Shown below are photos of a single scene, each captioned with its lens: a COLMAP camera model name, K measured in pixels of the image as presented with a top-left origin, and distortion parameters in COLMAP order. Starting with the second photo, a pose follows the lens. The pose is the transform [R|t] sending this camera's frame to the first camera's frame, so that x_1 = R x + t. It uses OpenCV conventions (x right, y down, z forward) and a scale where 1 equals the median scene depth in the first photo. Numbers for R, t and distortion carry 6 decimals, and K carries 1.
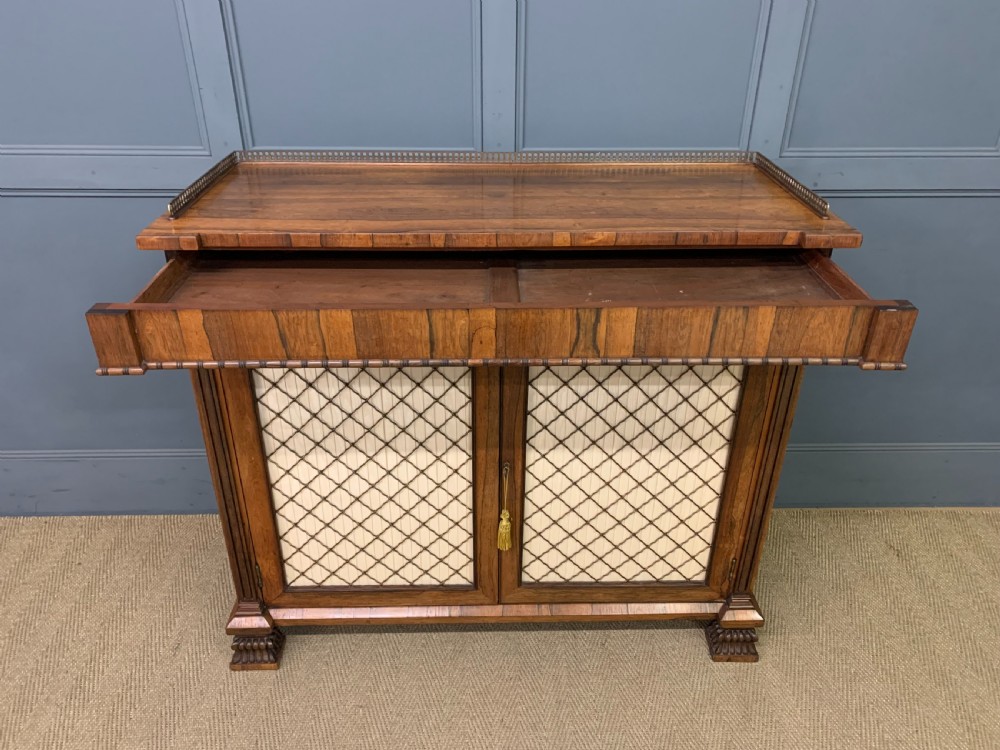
lens RADIAL K [[771.7, 0, 499.7], [0, 771.7, 378.1], [0, 0, 1]] dist [0.046995, -0.042412]
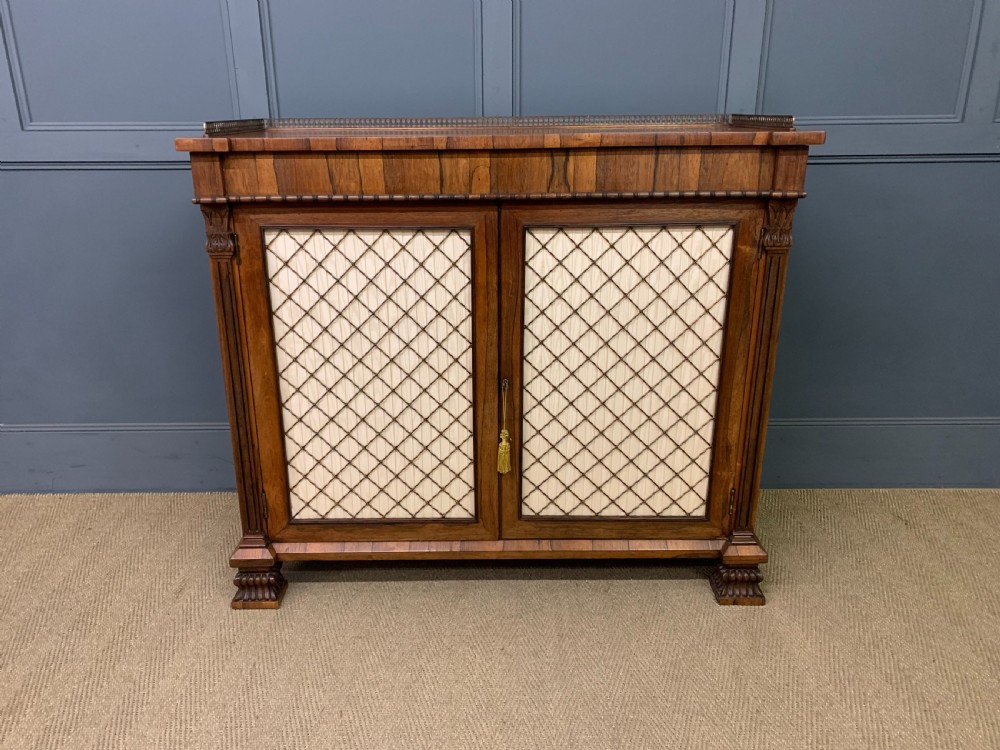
lens RADIAL K [[771.7, 0, 484.9], [0, 771.7, 365.2], [0, 0, 1]] dist [0.046995, -0.042412]
pose [[0.999490, -0.006296, -0.031305, 0.012974], [0.000471, 0.983168, -0.182703, 0.259779], [0.031928, 0.182595, 0.982670, -0.028931]]
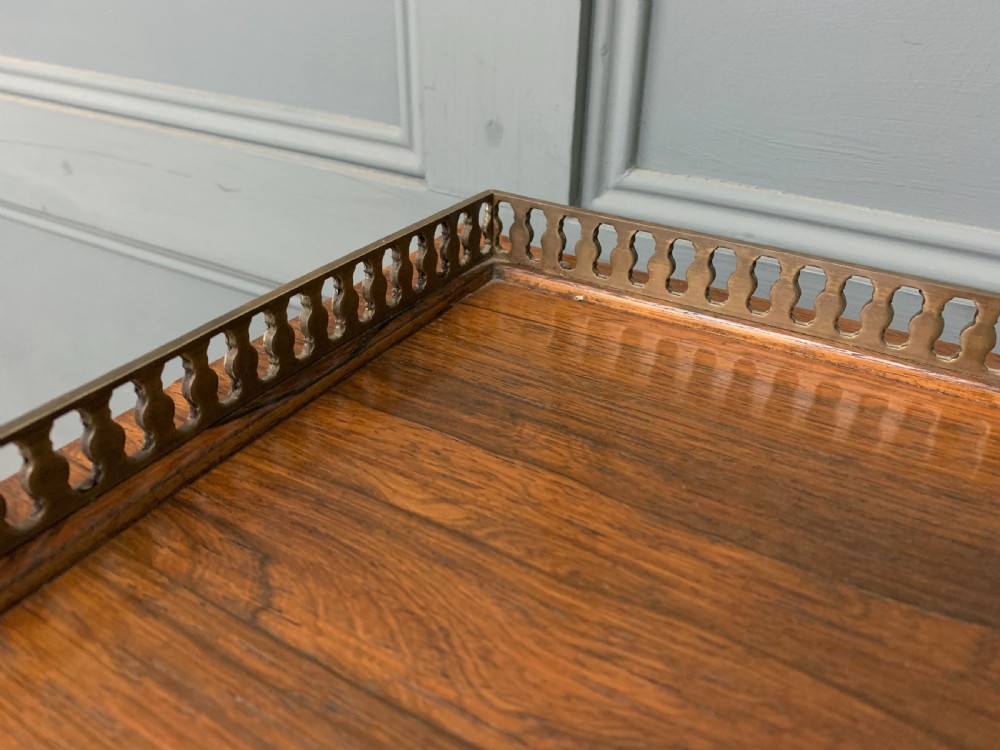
lens RADIAL K [[771.7, 0, 497.4], [0, 771.7, 377.7], [0, 0, 1]] dist [0.046995, -0.042412]
pose [[0.853831, 0.281837, -0.437653, -0.257671], [-0.266825, 0.958859, 0.096924, -0.267169], [0.446964, 0.034020, 0.893905, 0.849543]]
